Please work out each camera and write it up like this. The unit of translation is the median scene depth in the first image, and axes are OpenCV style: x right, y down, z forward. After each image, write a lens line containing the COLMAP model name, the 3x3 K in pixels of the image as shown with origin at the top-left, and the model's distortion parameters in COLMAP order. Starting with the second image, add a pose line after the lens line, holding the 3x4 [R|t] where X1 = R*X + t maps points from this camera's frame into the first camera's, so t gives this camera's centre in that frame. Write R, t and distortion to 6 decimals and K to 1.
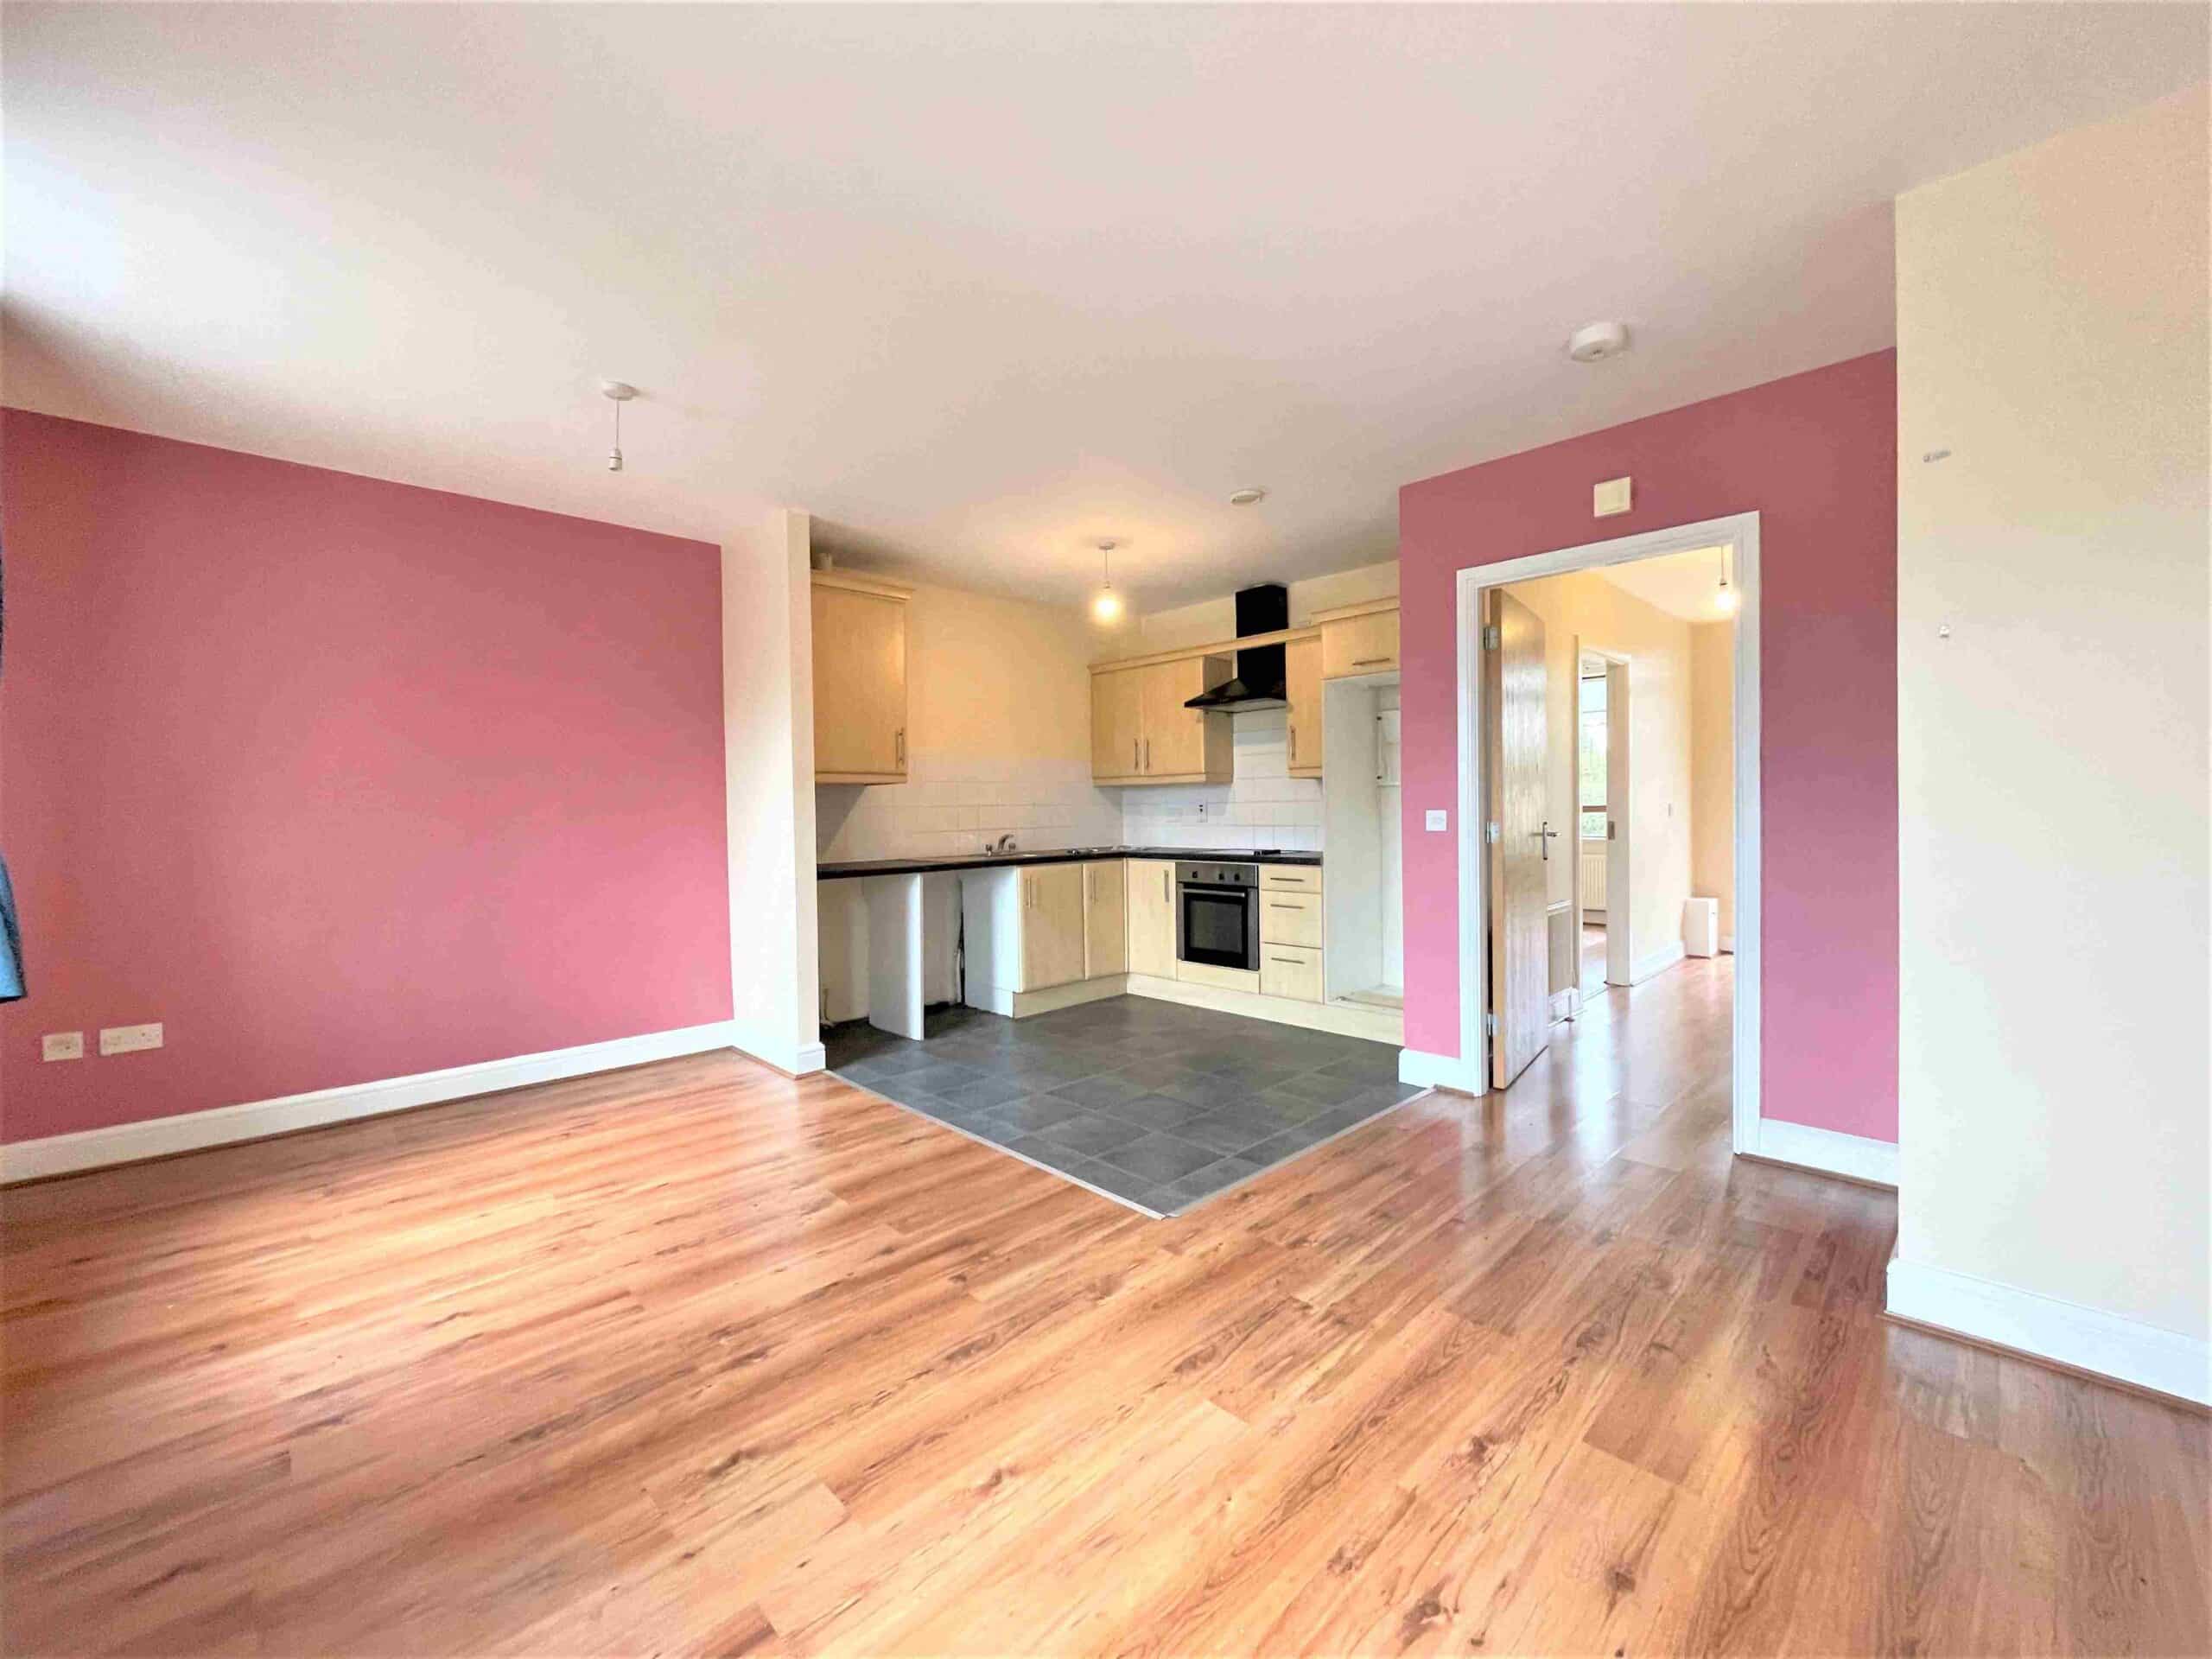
lens RADIAL K [[887.4, 0, 1106.0], [0, 887.4, 829.5], [0, 0, 1]] dist [0.000547, 0.000011]
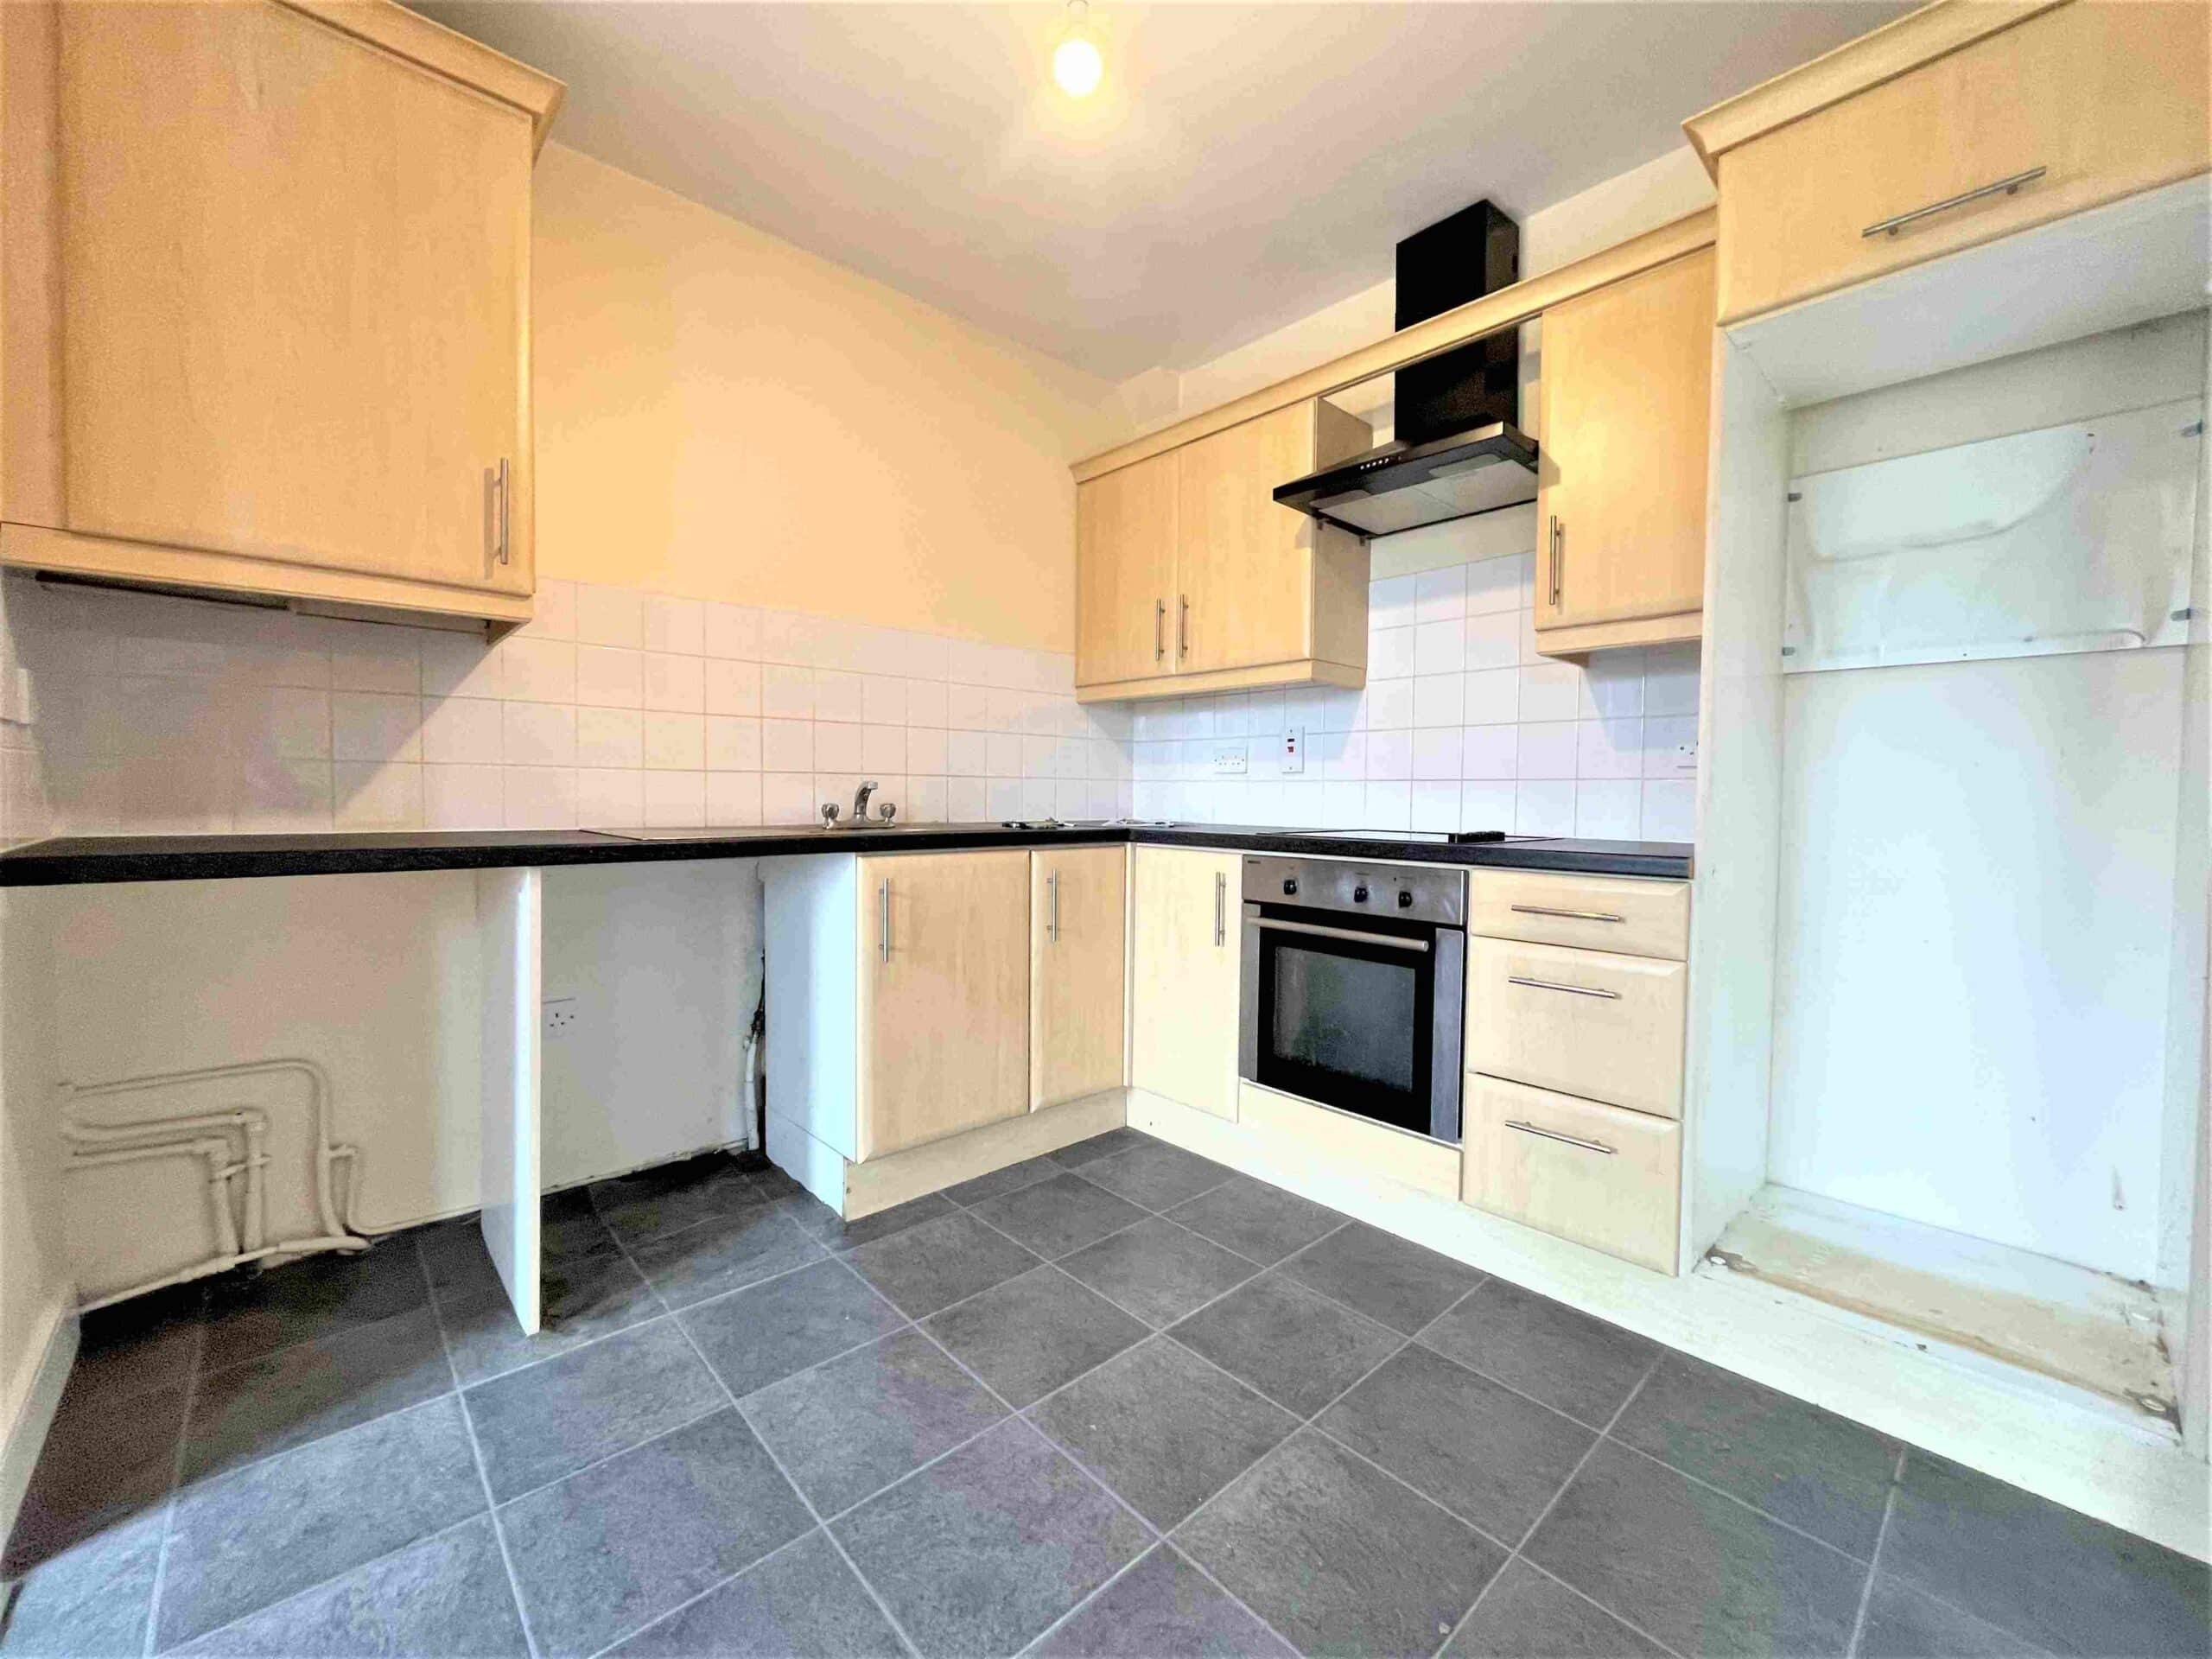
lens RADIAL K [[887.4, 0, 1106.0], [0, 887.4, 829.5], [0, 0, 1]] dist [0.000547, 0.000011]
pose [[0.999113, 0.026789, -0.032487, 0.025106], [-0.026215, 0.999495, 0.017973, 0.018156], [0.032952, -0.017106, 0.999311, 0.560843]]
